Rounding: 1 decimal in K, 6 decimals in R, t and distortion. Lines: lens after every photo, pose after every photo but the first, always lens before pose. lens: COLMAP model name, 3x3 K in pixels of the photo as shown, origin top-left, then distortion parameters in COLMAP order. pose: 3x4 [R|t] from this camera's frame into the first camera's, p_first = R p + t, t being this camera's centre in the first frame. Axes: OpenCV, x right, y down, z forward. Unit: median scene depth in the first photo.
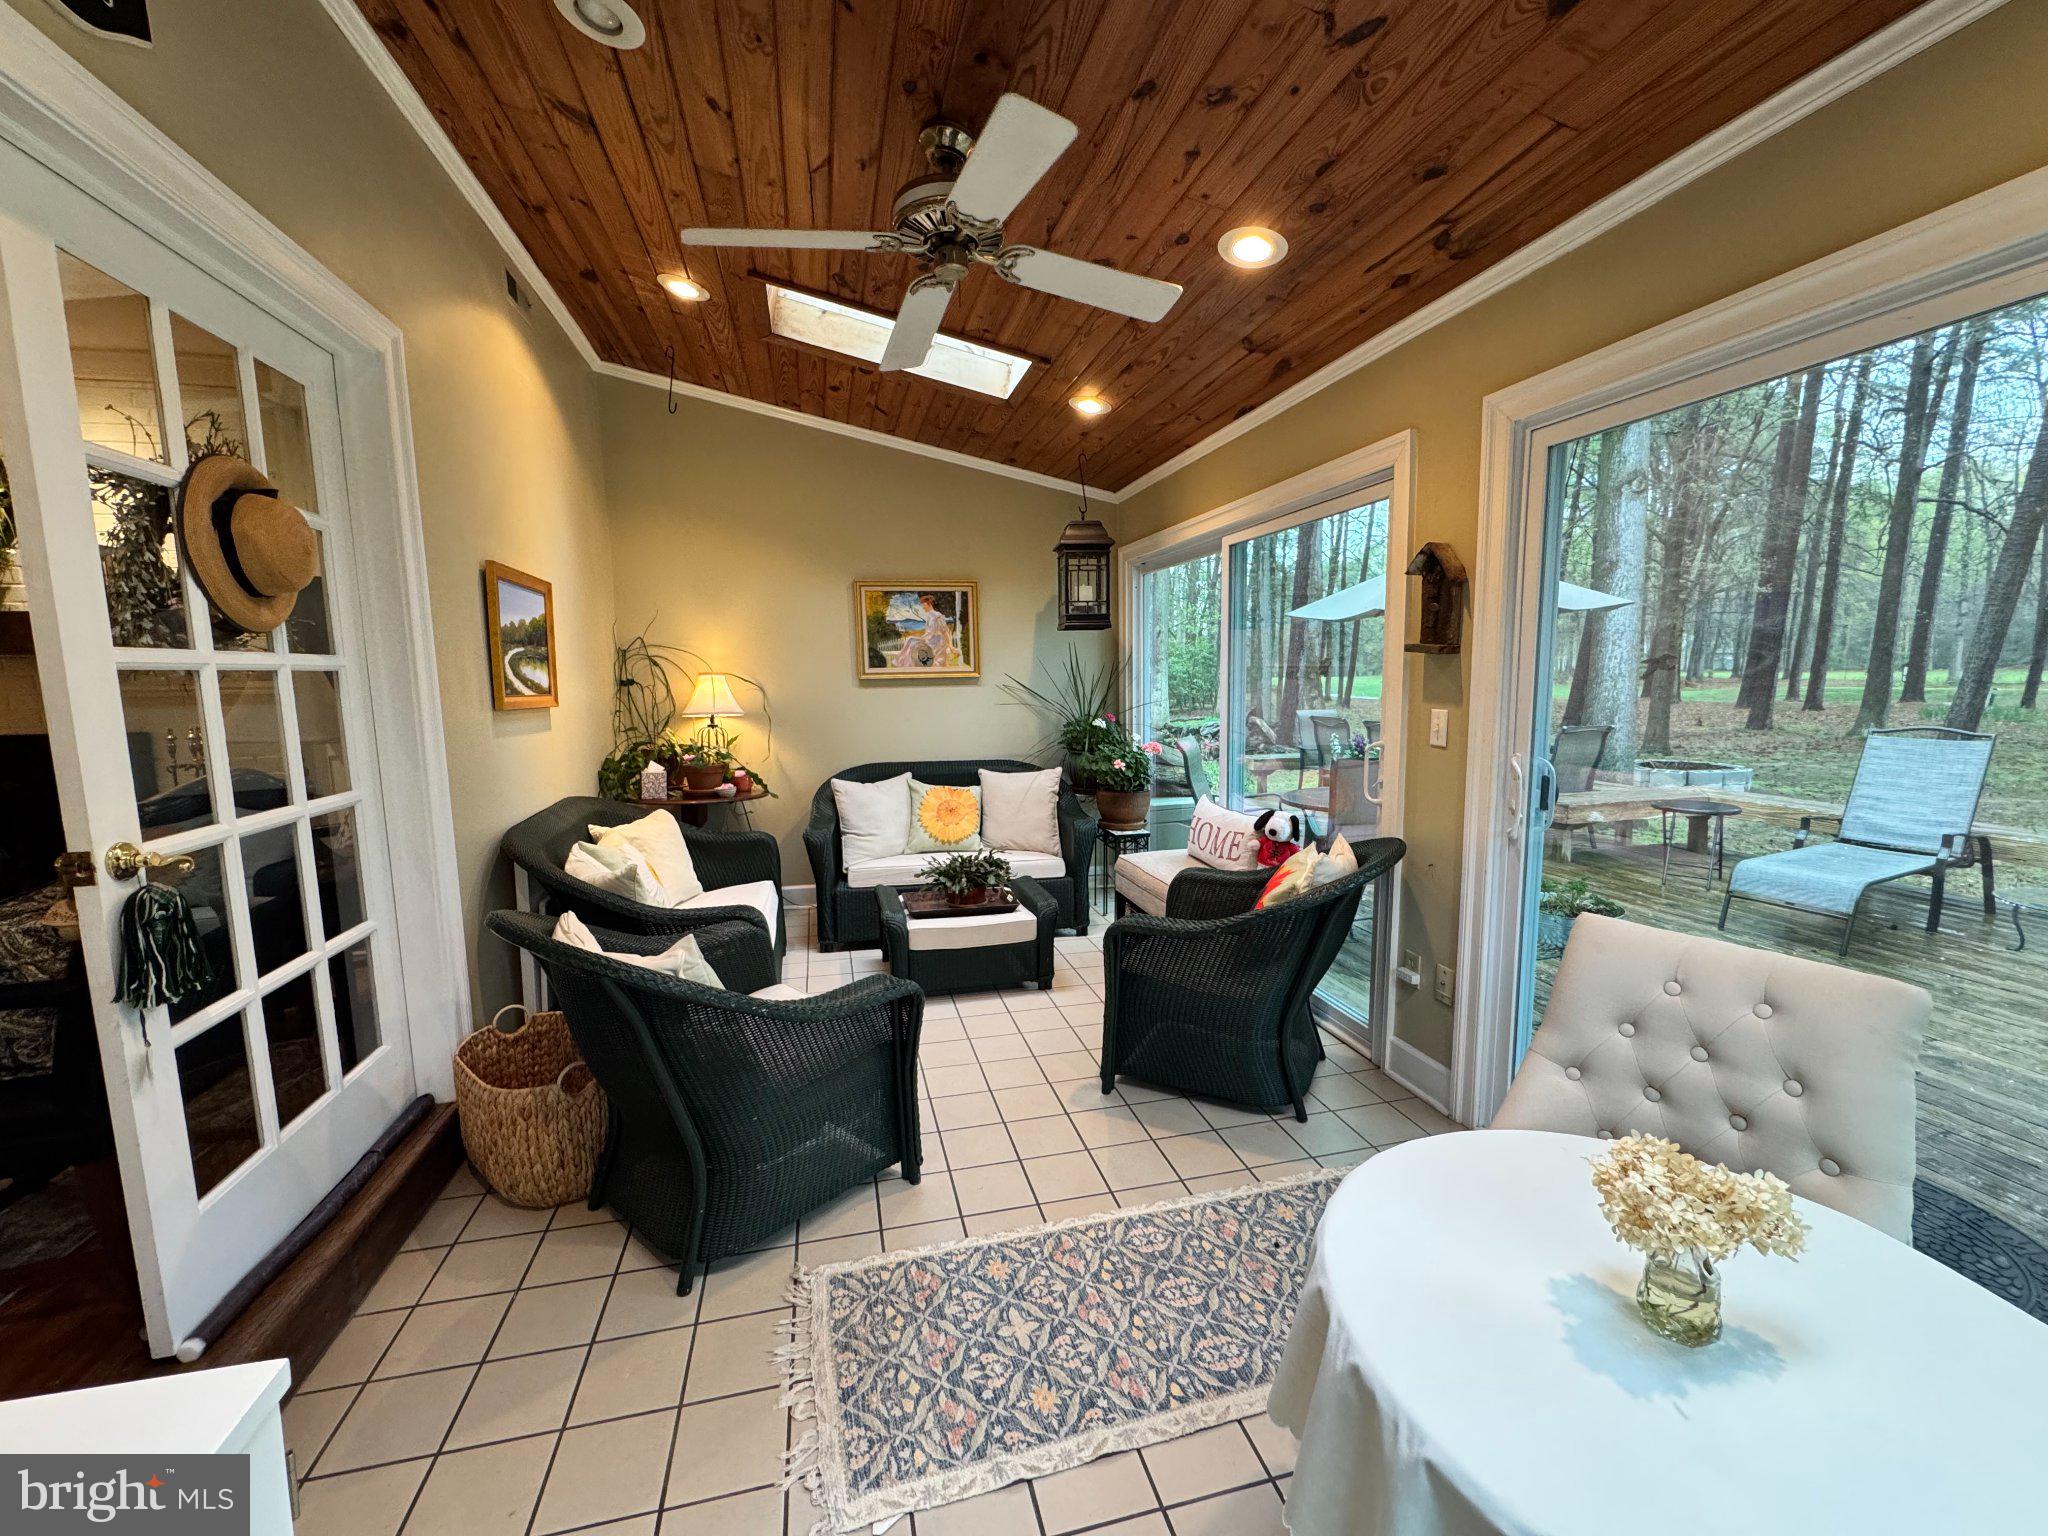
lens RADIAL K [[820.8, 0, 1022.5], [0, 820.8, 767.8], [0, 0, 1]] dist [-0.005250, 0.000691]
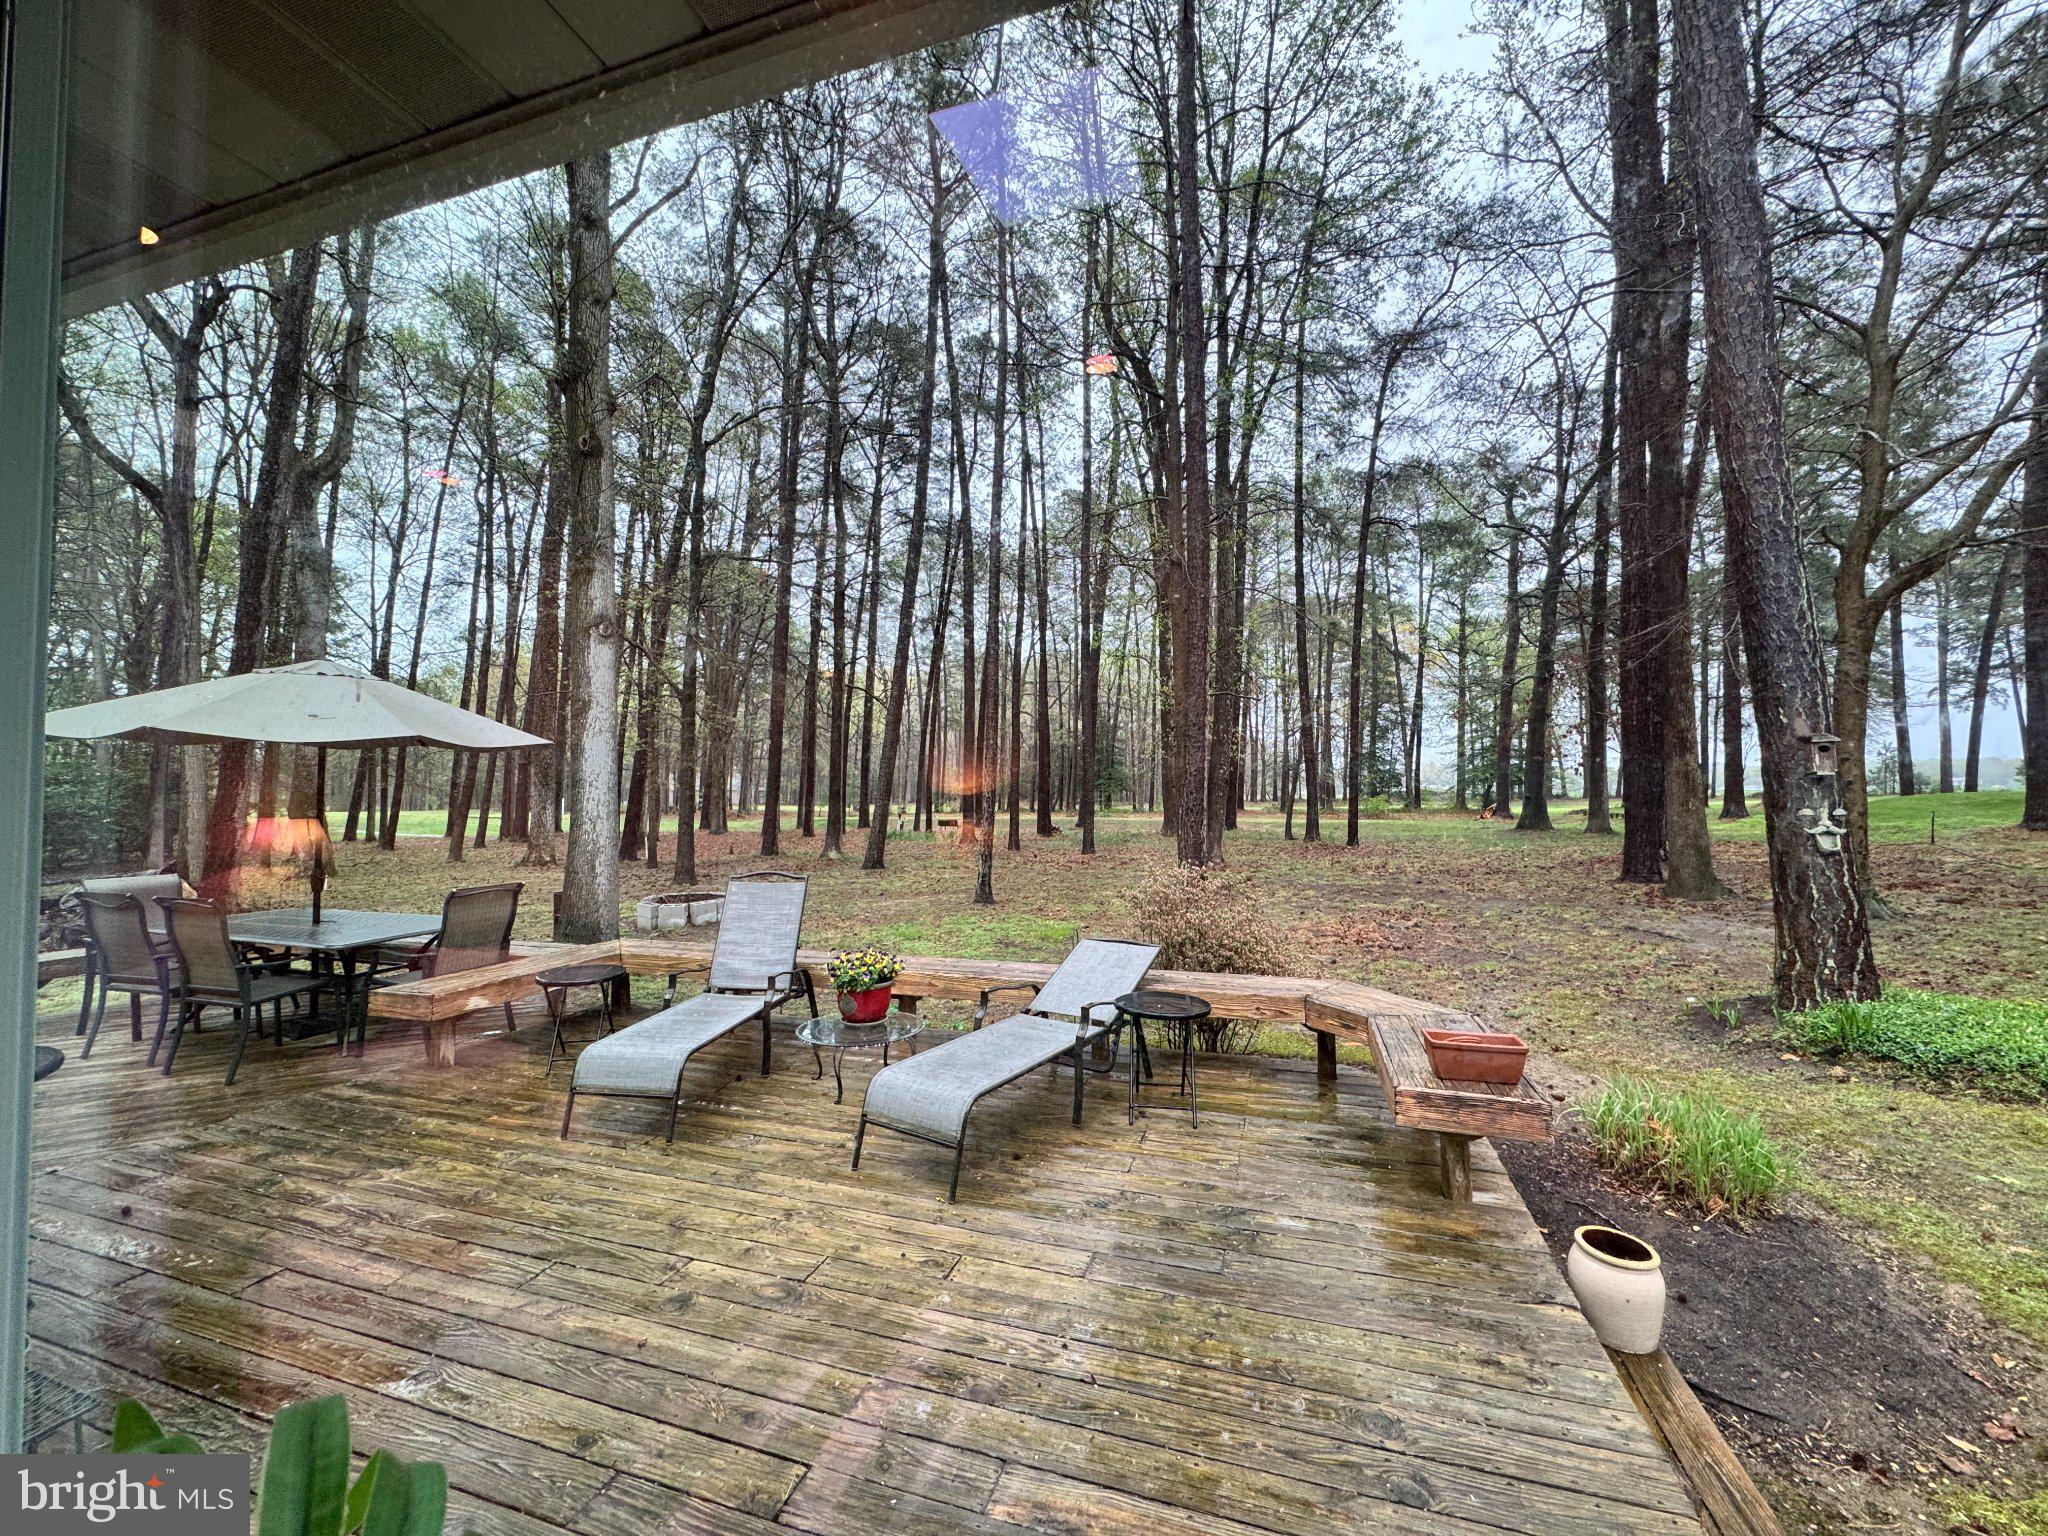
lens RADIAL K [[820.8, 0, 1028.2], [0, 820.8, 759.9], [0, 0, 1]] dist [-0.005250, 0.000691]
pose [[0.531418, 0.047593, 0.845772, 0.454827], [0.097248, 0.988392, -0.116722, -0.044213], [-0.841509, 0.144278, 0.520621, 0.143188]]
